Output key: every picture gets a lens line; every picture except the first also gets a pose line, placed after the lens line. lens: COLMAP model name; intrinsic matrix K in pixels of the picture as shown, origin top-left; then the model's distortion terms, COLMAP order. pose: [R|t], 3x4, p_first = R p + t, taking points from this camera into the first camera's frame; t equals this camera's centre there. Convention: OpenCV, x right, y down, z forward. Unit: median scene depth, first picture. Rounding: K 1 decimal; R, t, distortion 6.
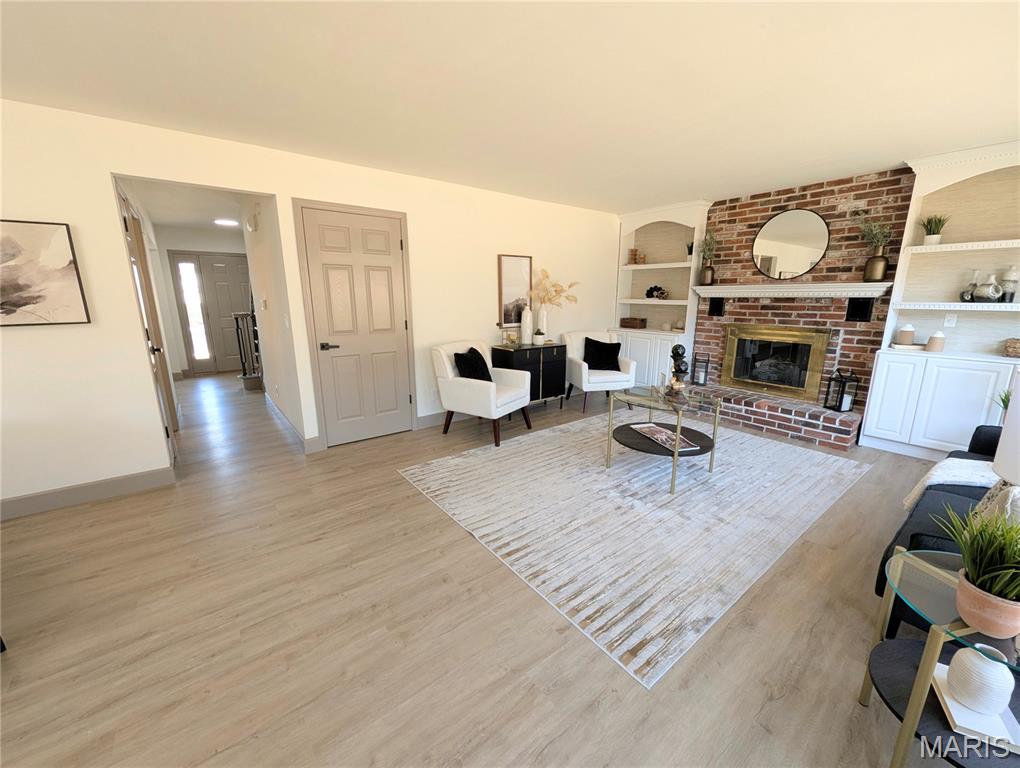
lens RADIAL K [[402.0, 0, 516.4], [0, 402.0, 387.2], [0, 0, 1]] dist [0.003515, -0.001650]
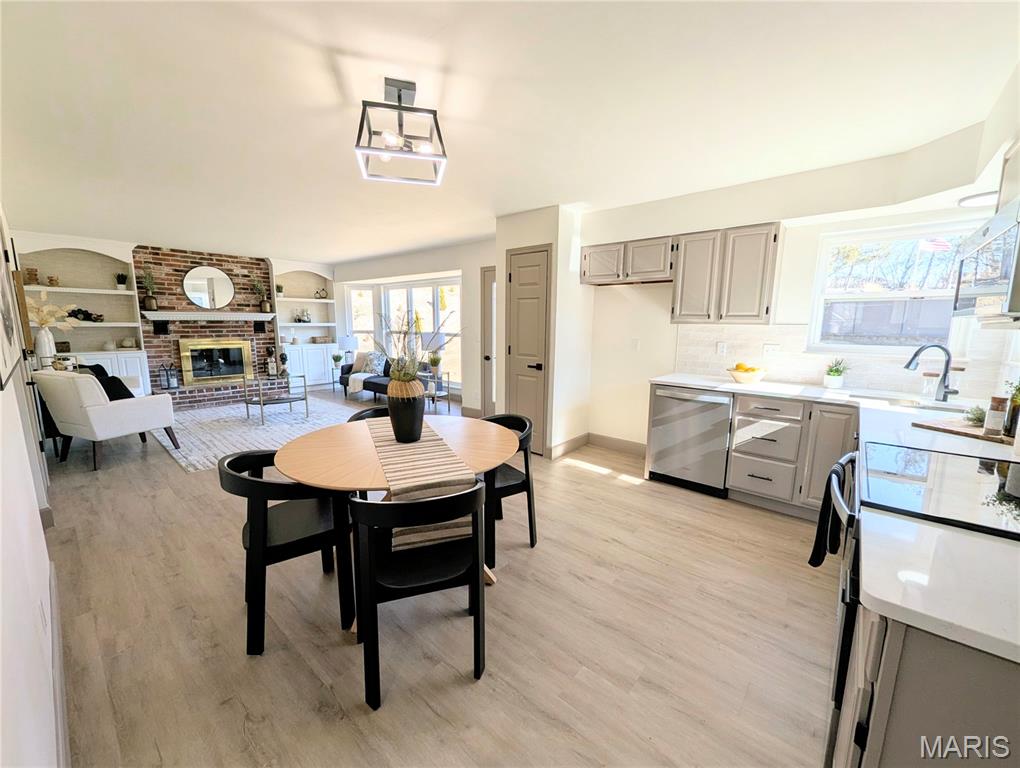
lens RADIAL K [[402.0, 0, 514.4], [0, 402.0, 387.4], [0, 0, 1]] dist [0.003515, -0.001650]
pose [[-0.189563, -0.159887, 0.968763, -1.242914], [0.211620, 0.956811, 0.199323, -0.043549], [-0.958792, 0.242794, -0.147540, 0.194665]]
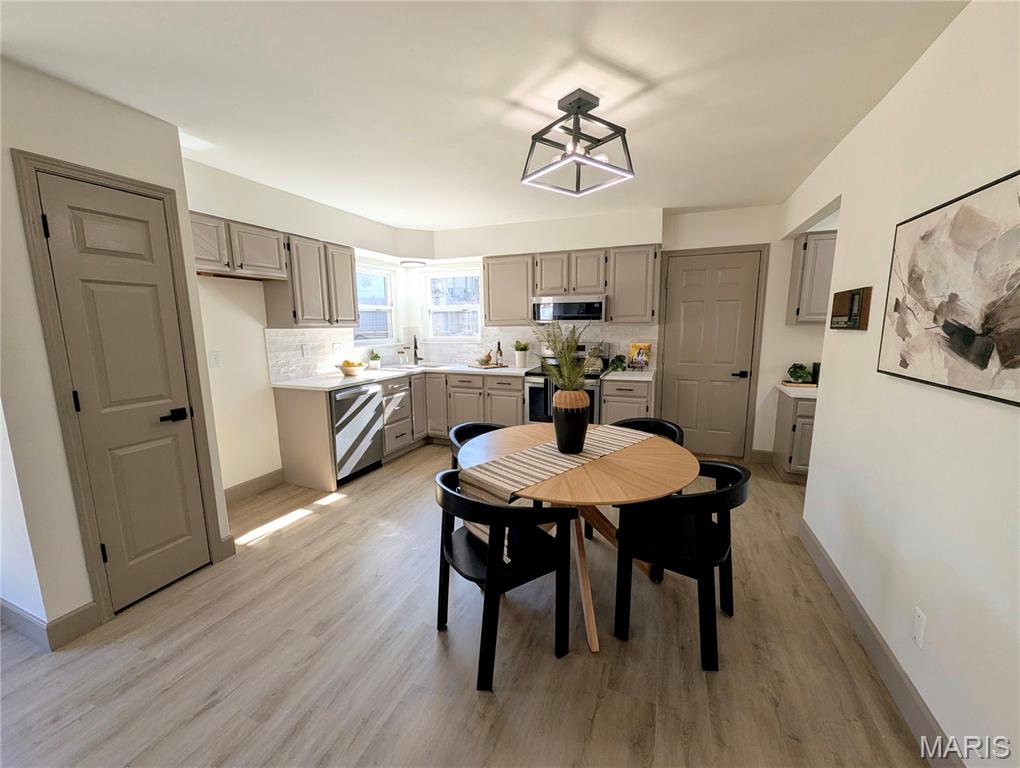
lens RADIAL K [[402.0, 0, 515.7], [0, 402.0, 387.2], [0, 0, 1]] dist [0.003515, -0.001650]
pose [[-0.862815, 0.086940, -0.497988, -0.375551], [-0.107172, 0.931249, 0.348267, -0.154575], [0.494029, 0.353860, -0.794178, 0.629061]]
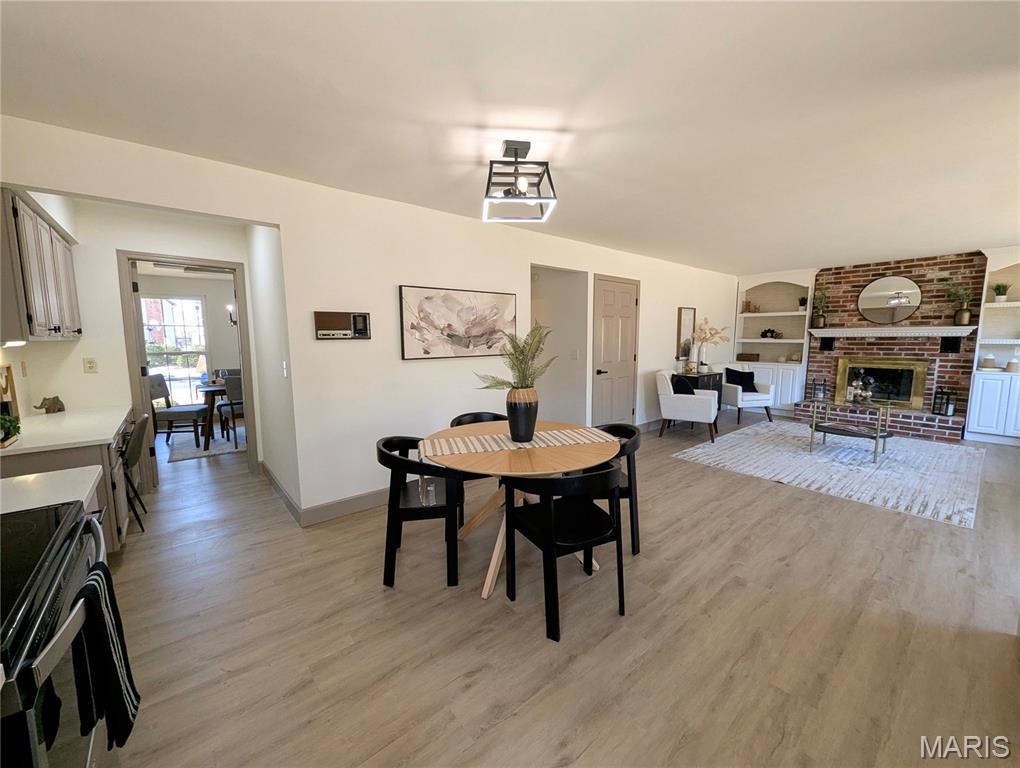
lens RADIAL K [[402.0, 0, 514.9], [0, 402.0, 387.0], [0, 0, 1]] dist [0.003515, -0.001650]
pose [[0.999605, -0.008596, 0.026759, -0.724689], [0.011296, 0.994675, -0.102437, 0.084900], [-0.025736, 0.102699, 0.994379, -0.363102]]
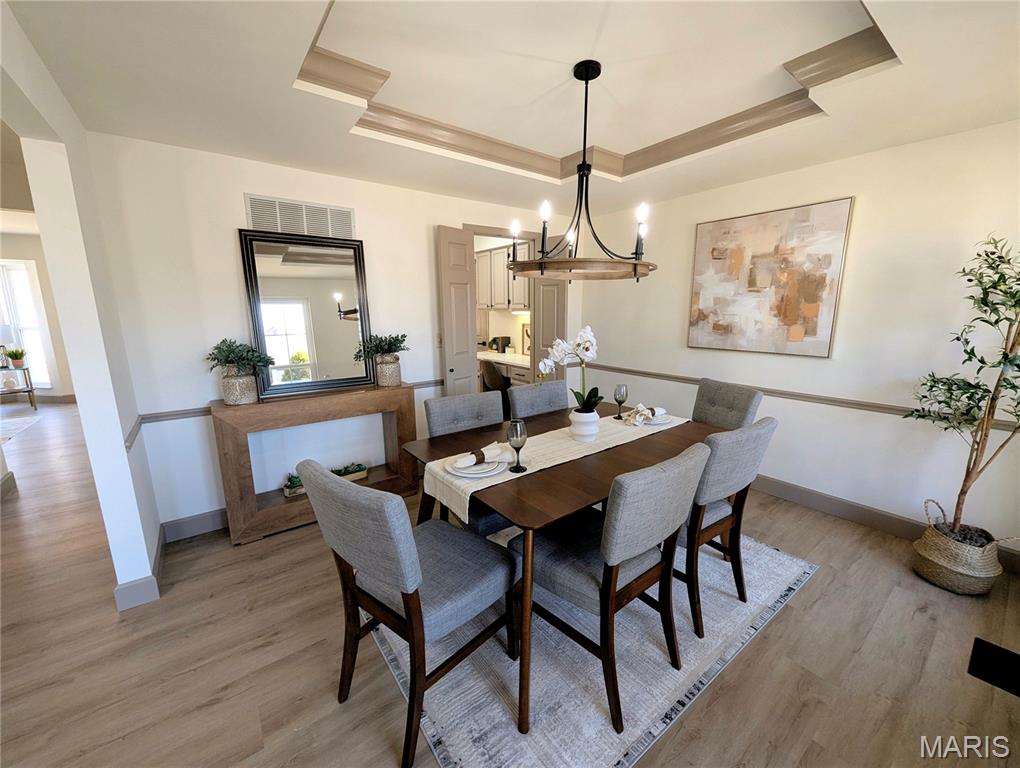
lens RADIAL K [[402.0, 0, 514.0], [0, 402.0, 386.0], [0, 0, 1]] dist [0.003515, -0.001650]
pose [[-0.999875, -0.001010, 0.015809, -1.506724], [0.005492, 0.913978, 0.405727, -0.368367], [-0.014859, 0.405763, -0.913858, 1.561690]]
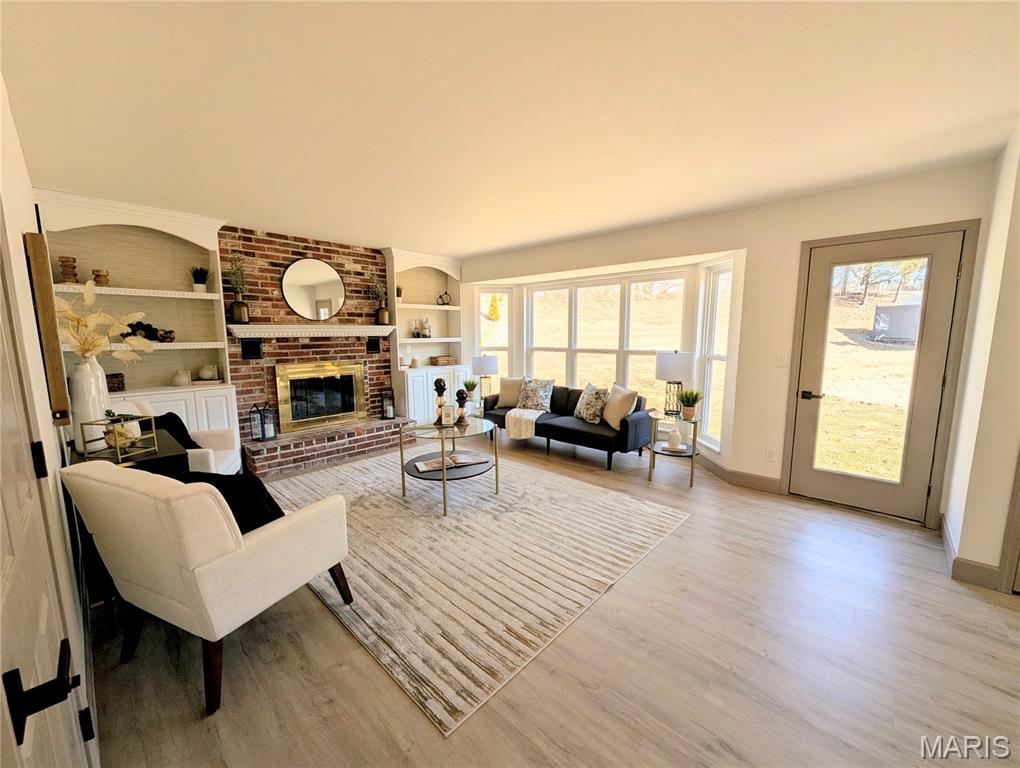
lens RADIAL K [[402.0, 0, 516.1], [0, 402.0, 386.8], [0, 0, 1]] dist [0.003515, -0.001650]
pose [[-0.157854, -0.131856, 0.978620, -0.559880], [0.225352, 0.960082, 0.165708, -0.170830], [-0.961405, 0.246691, -0.121839, 0.728216]]
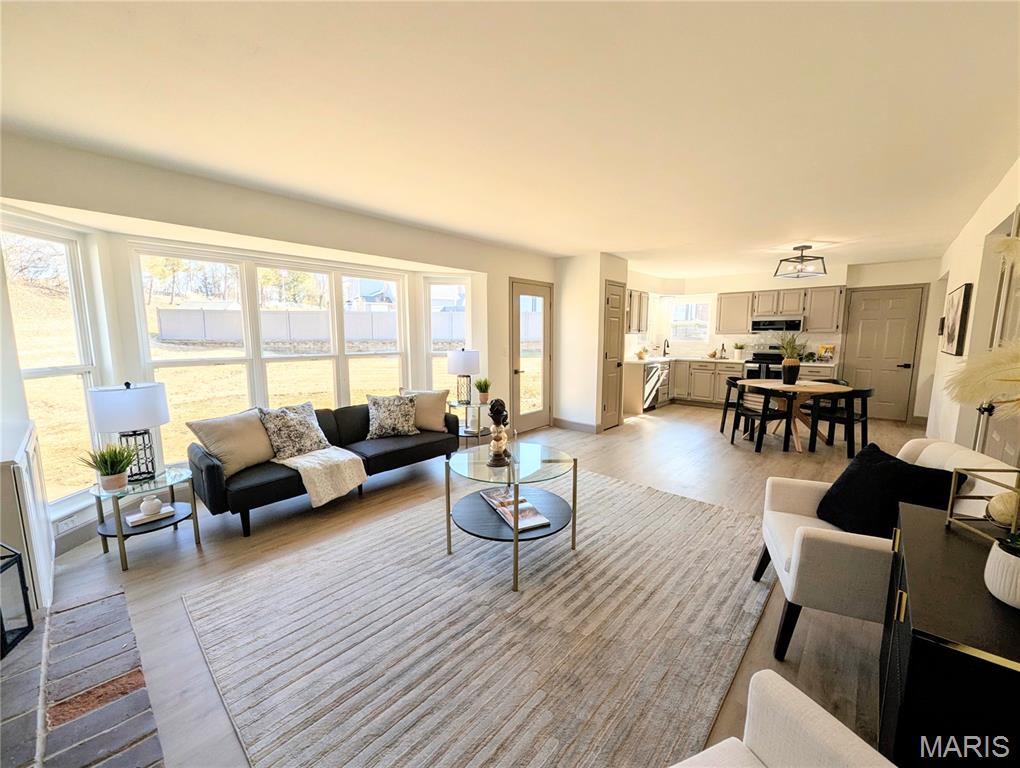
lens RADIAL K [[402.0, 0, 514.5], [0, 402.0, 387.3], [0, 0, 1]] dist [0.003515, -0.001650]
pose [[-0.986377, 0.022094, -0.163009, 0.386748], [-0.036892, 0.935987, 0.350095, -0.308665], [0.160309, 0.351339, -0.922422, 1.327045]]
